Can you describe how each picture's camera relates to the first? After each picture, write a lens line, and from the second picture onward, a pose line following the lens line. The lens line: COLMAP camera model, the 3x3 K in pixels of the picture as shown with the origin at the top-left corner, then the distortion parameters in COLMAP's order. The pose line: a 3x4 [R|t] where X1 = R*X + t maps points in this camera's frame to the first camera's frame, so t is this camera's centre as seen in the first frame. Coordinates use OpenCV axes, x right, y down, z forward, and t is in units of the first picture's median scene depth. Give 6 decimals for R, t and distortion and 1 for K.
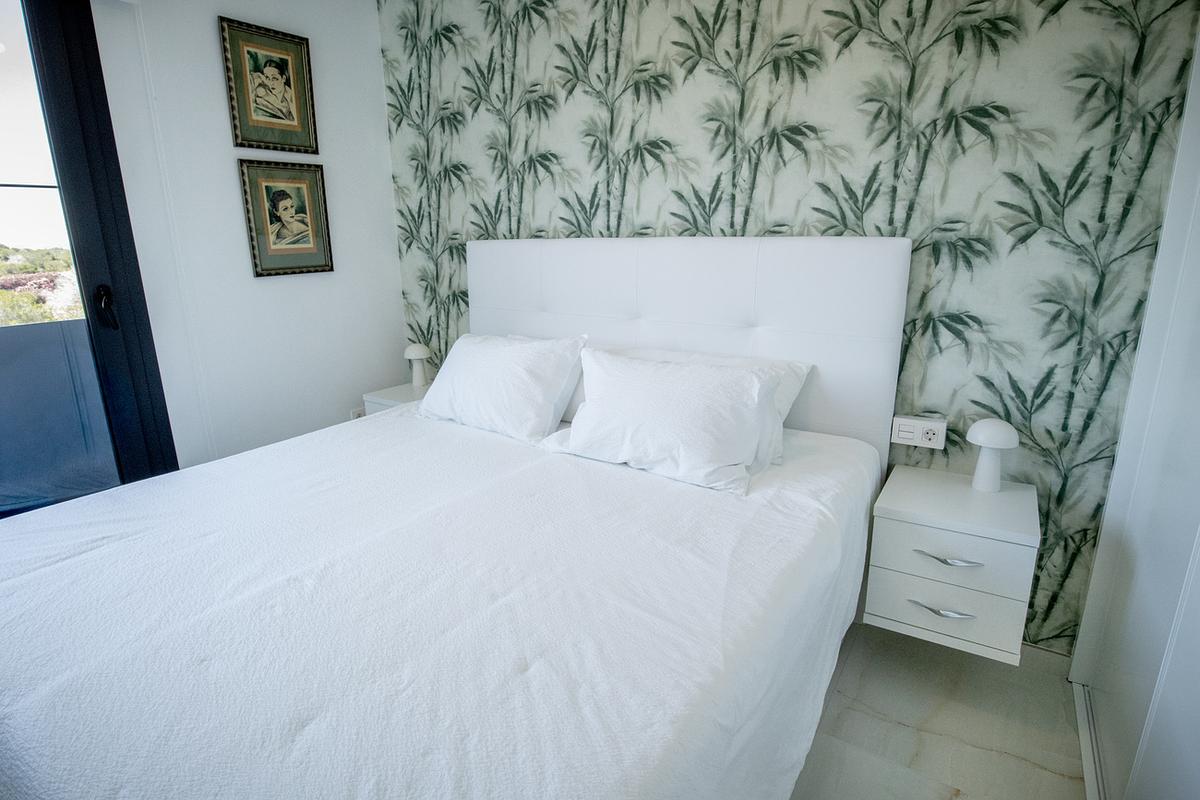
lens RADIAL K [[507.7, 0, 563.9], [0, 507.7, 369.5], [0, 0, 1]] dist [-0.034700, 0.006102]
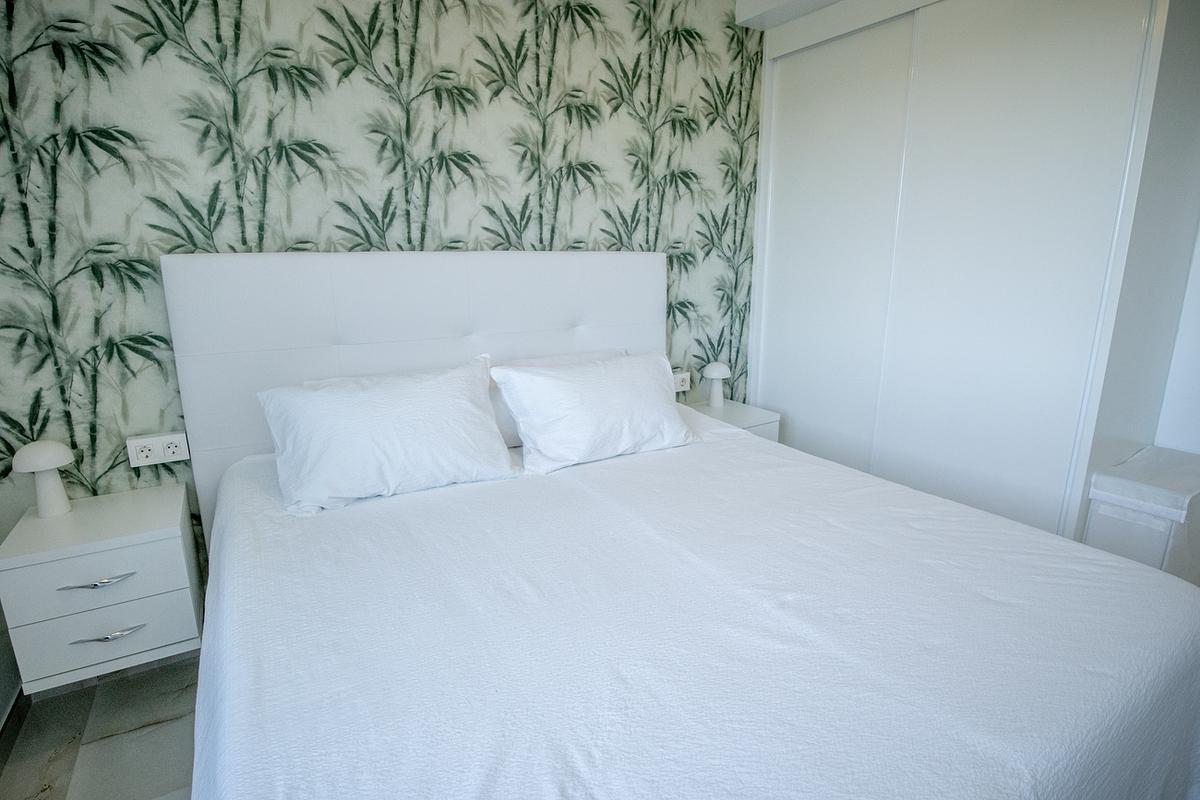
lens RADIAL K [[507.7, 0, 563.9], [0, 507.7, 369.5], [0, 0, 1]] dist [-0.034700, 0.006102]
pose [[0.550212, -0.174653, 0.816556, -0.750242], [0.202677, 0.976572, 0.072311, -0.095118], [-0.810055, 0.125711, 0.572720, 0.425543]]
